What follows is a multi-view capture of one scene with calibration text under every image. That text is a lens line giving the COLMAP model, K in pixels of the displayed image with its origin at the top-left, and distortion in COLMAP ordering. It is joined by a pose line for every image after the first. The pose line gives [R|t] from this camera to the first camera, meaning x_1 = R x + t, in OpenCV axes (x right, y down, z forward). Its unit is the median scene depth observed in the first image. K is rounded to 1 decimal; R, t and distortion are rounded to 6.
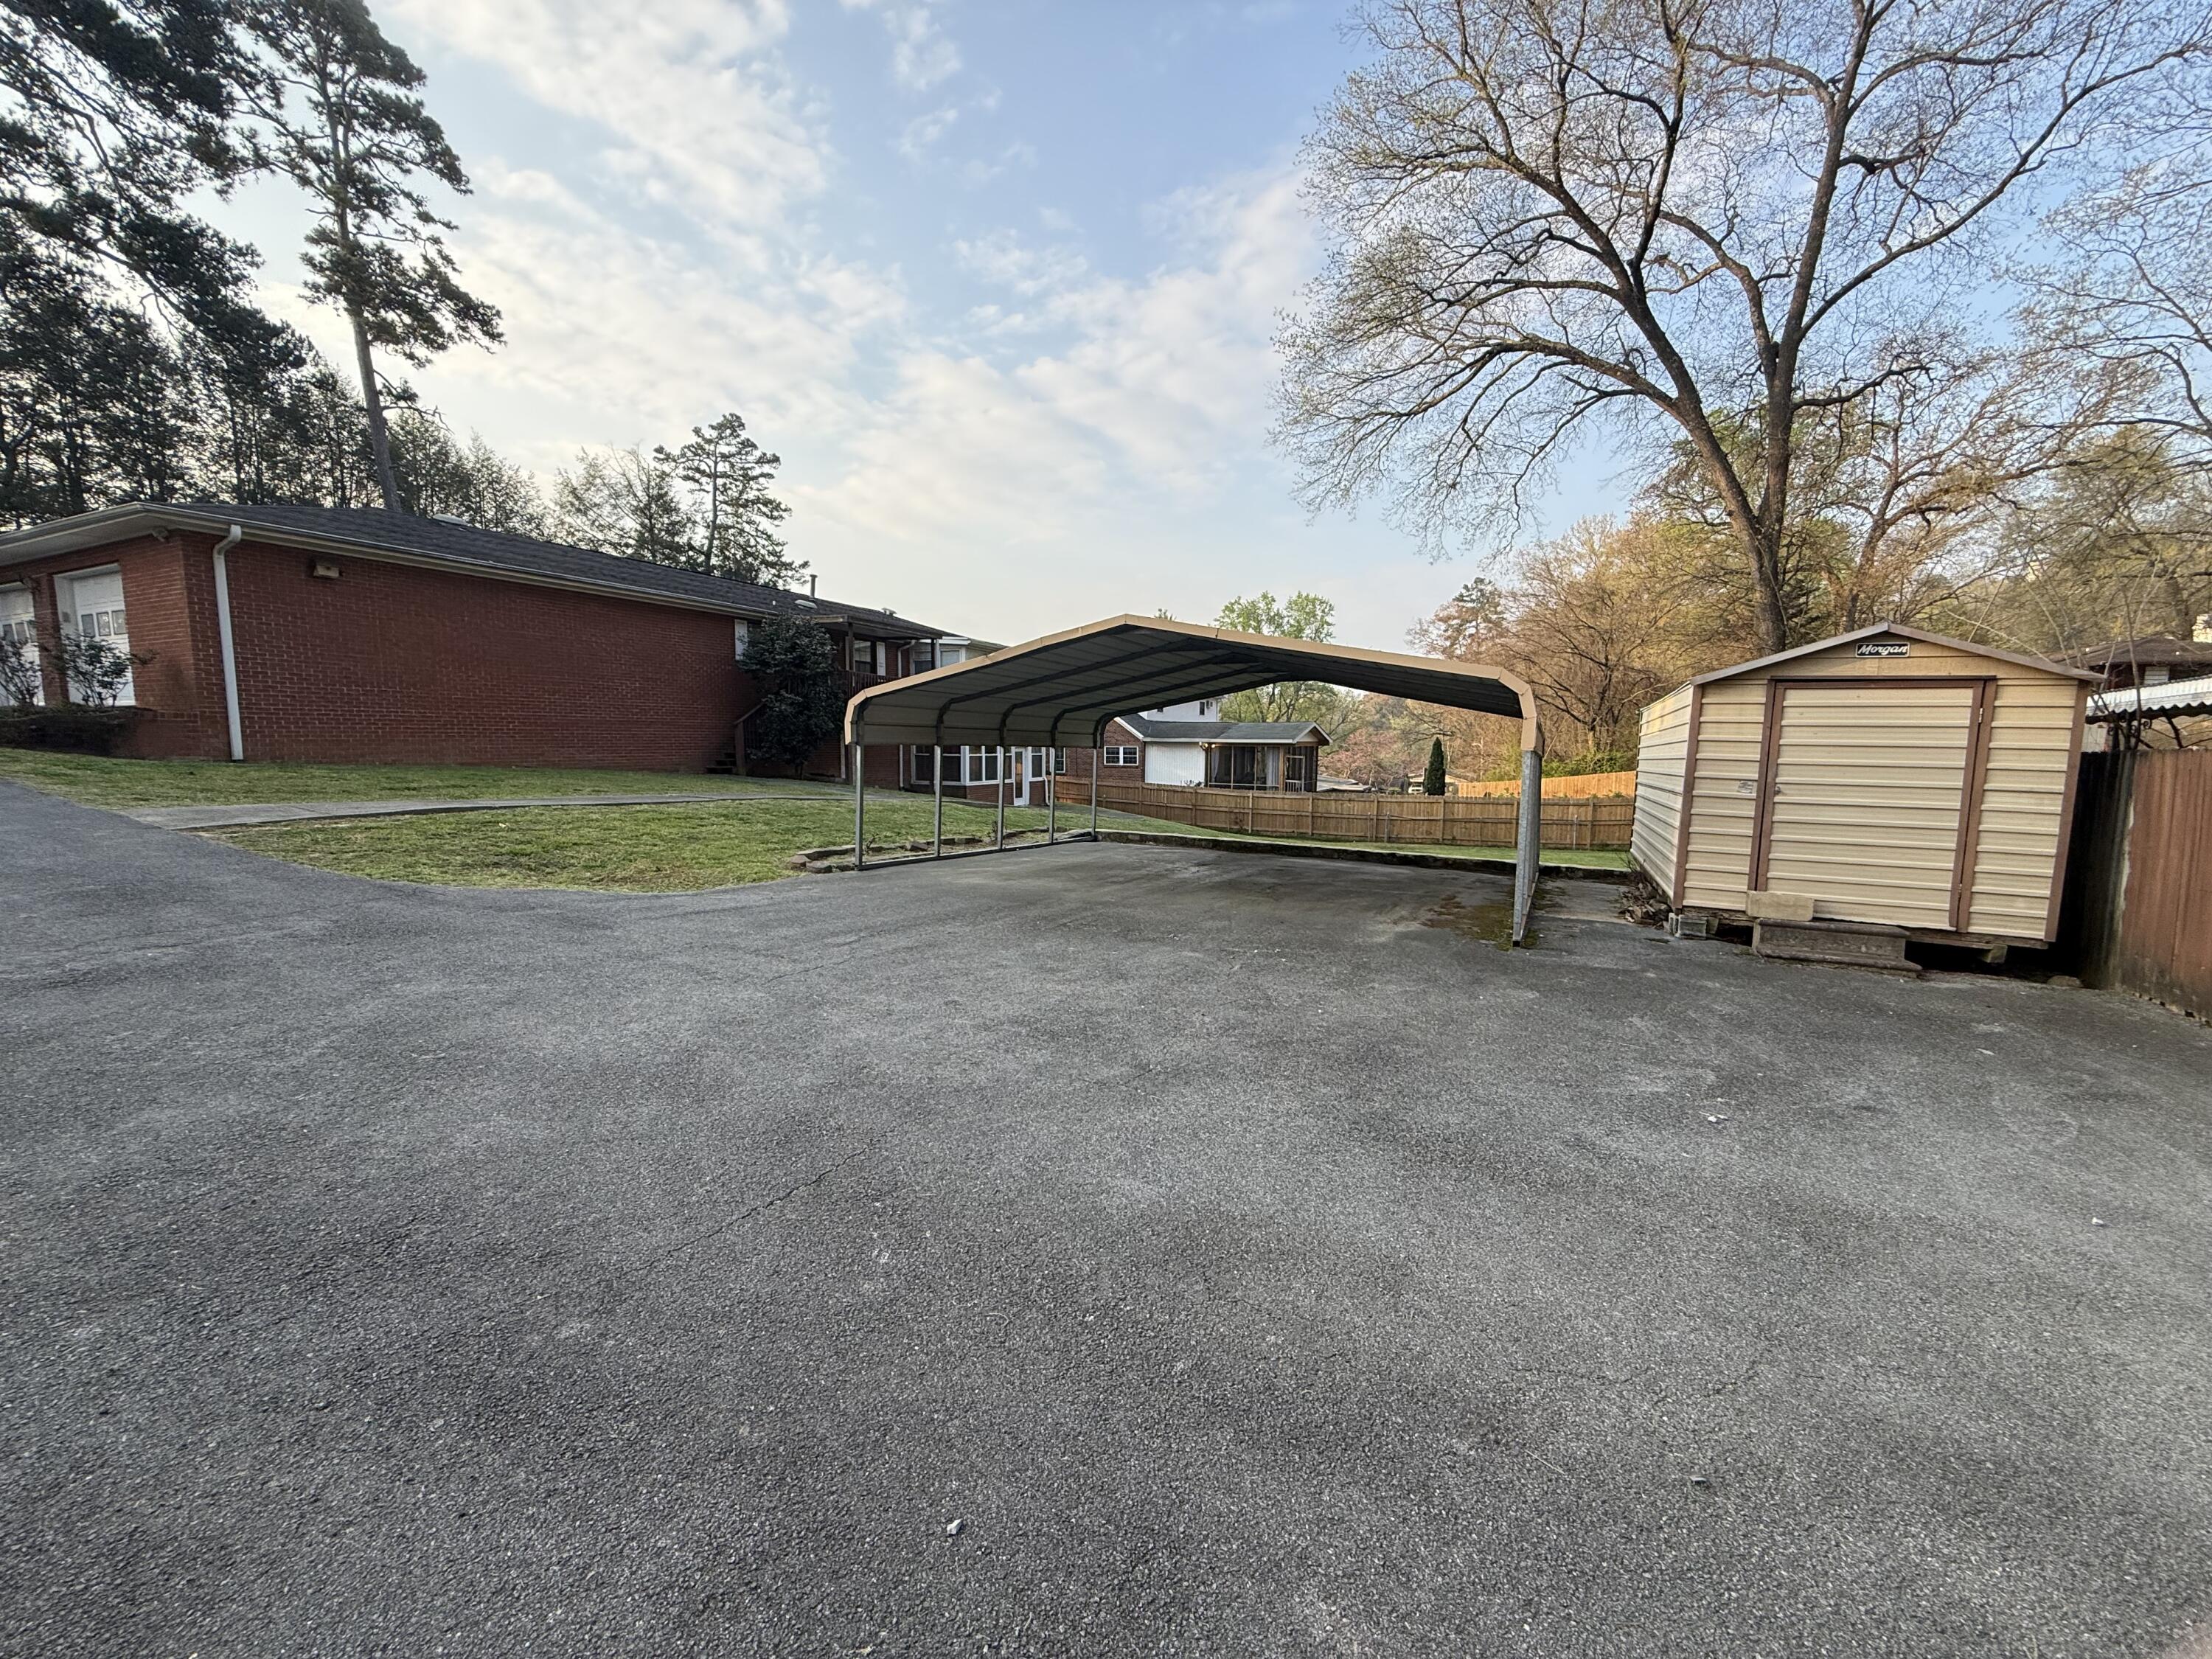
lens RADIAL K [[893.0, 0, 1107.2], [0, 893.0, 831.8], [0, 0, 1]] dist [0.001148, 0.001079]
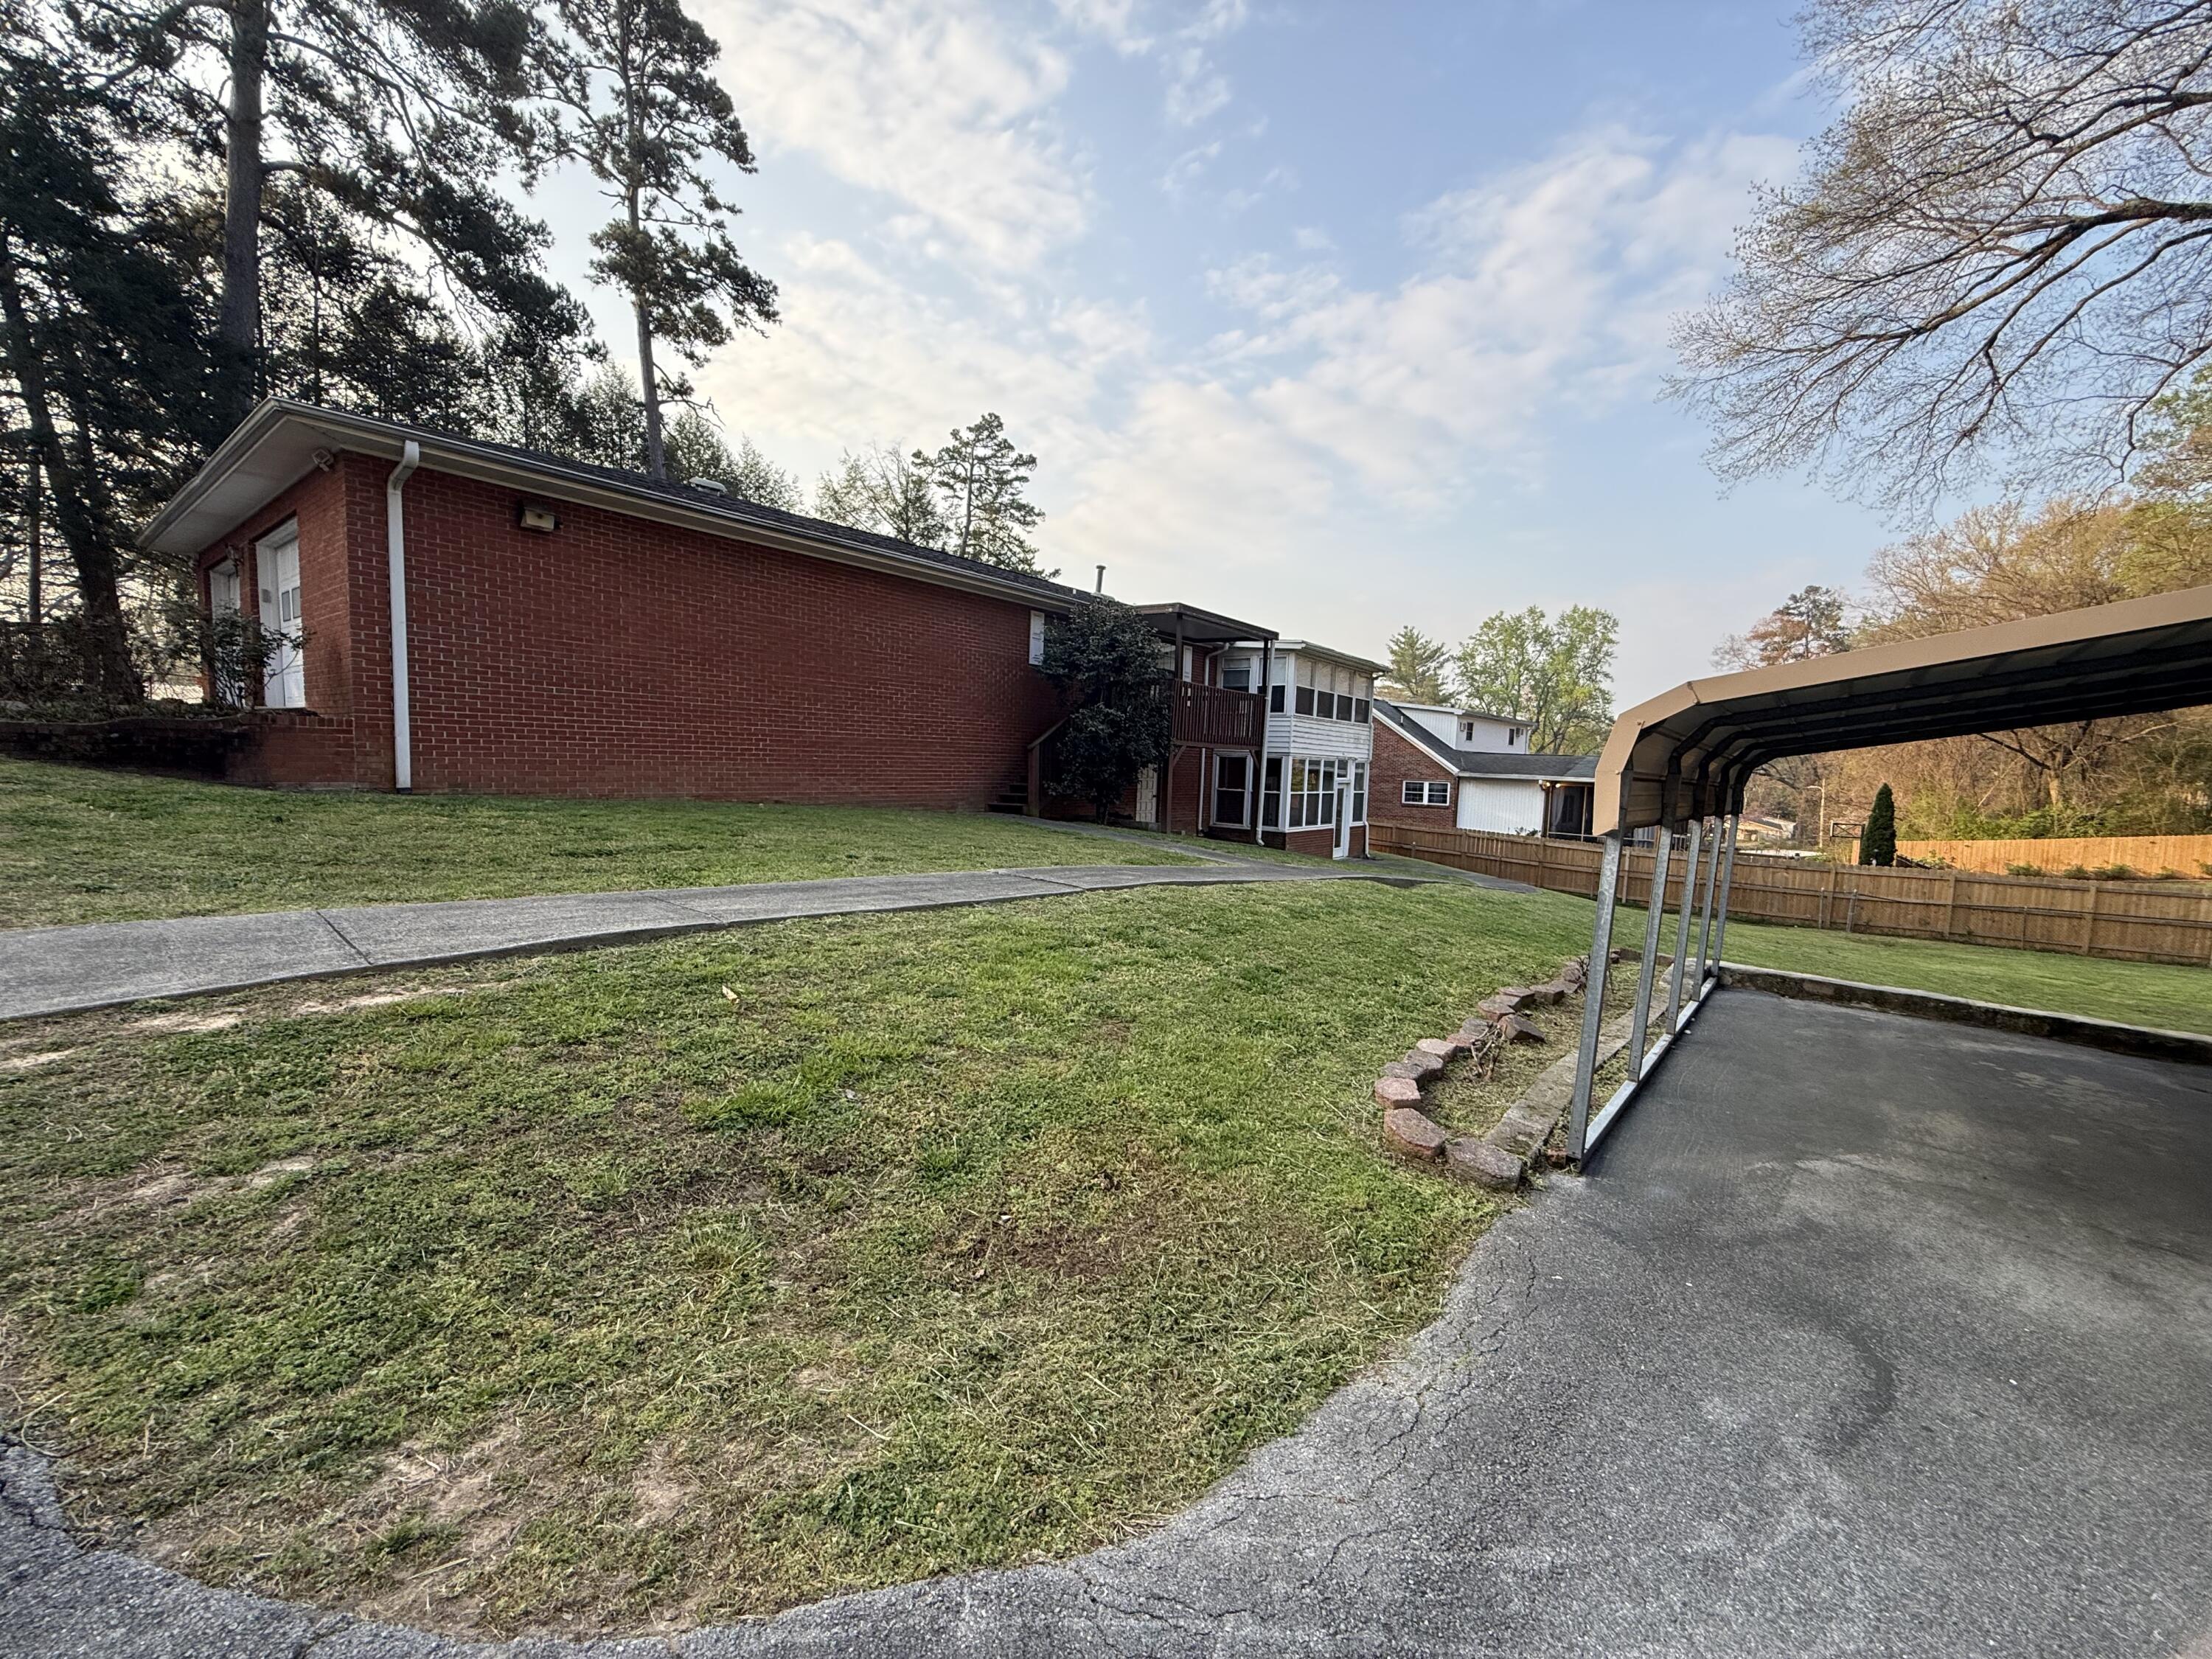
lens RADIAL K [[893.0, 0, 1110.5], [0, 893.0, 834.7], [0, 0, 1]] dist [0.001148, 0.001079]
pose [[0.976604, 0.045111, -0.210259, -0.122950], [-0.049673, 0.998630, -0.016465, -0.025177], [0.209228, 0.026524, 0.977507, 0.184949]]
